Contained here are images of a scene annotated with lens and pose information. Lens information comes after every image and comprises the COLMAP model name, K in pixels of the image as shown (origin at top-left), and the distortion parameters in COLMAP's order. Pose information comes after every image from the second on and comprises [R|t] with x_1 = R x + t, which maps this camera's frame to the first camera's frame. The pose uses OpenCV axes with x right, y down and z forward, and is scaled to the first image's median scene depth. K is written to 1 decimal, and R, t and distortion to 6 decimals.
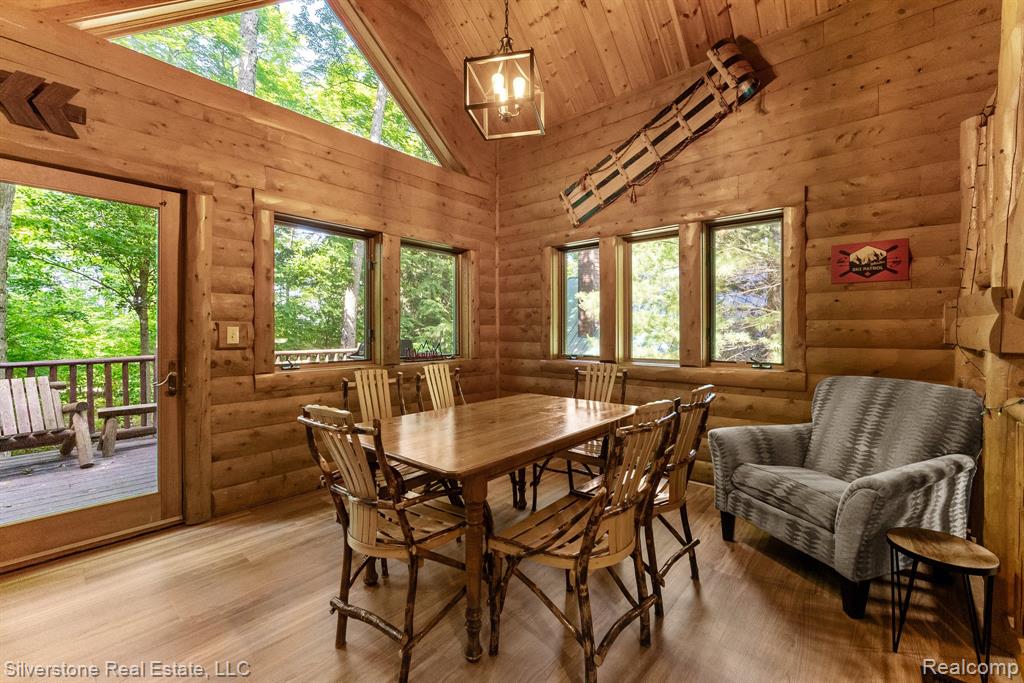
lens RADIAL K [[414.9, 0, 512.1], [0, 414.9, 333.6], [0, 0, 1]] dist [-0.003364, -0.000257]
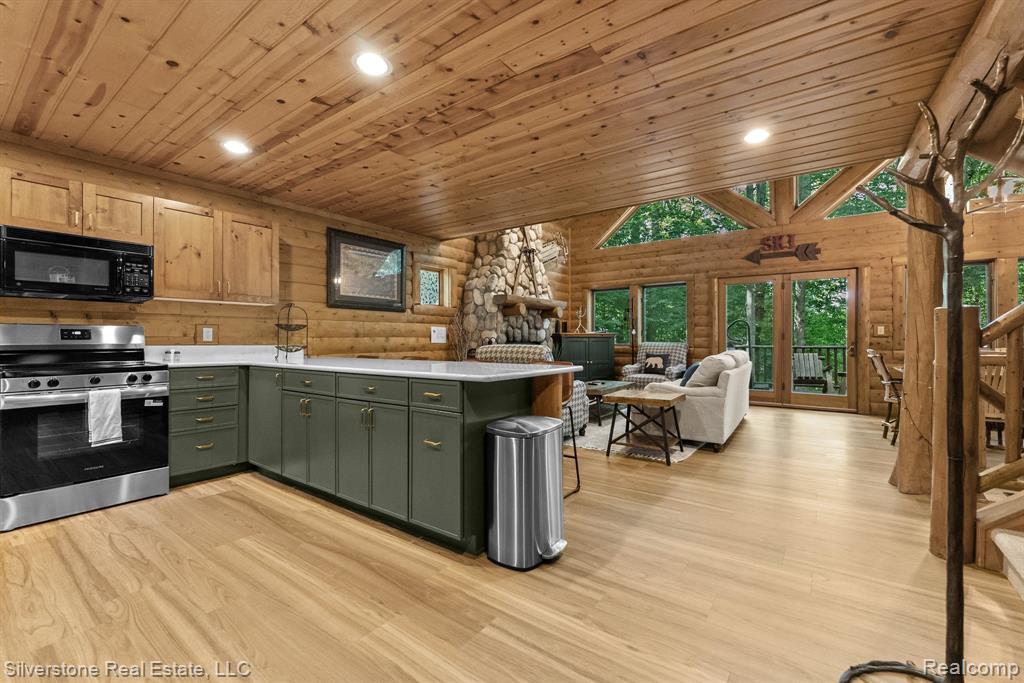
lens RADIAL K [[425.9, 0, 529.7], [0, 425.9, 337.6], [0, 0, 1]] dist [0.000099, -0.000013]
pose [[0.099975, -0.000498, -0.994990, 1.298024], [-0.001434, 0.999999, -0.000645, 0.044685], [0.994989, 0.001491, 0.099974, -0.984118]]
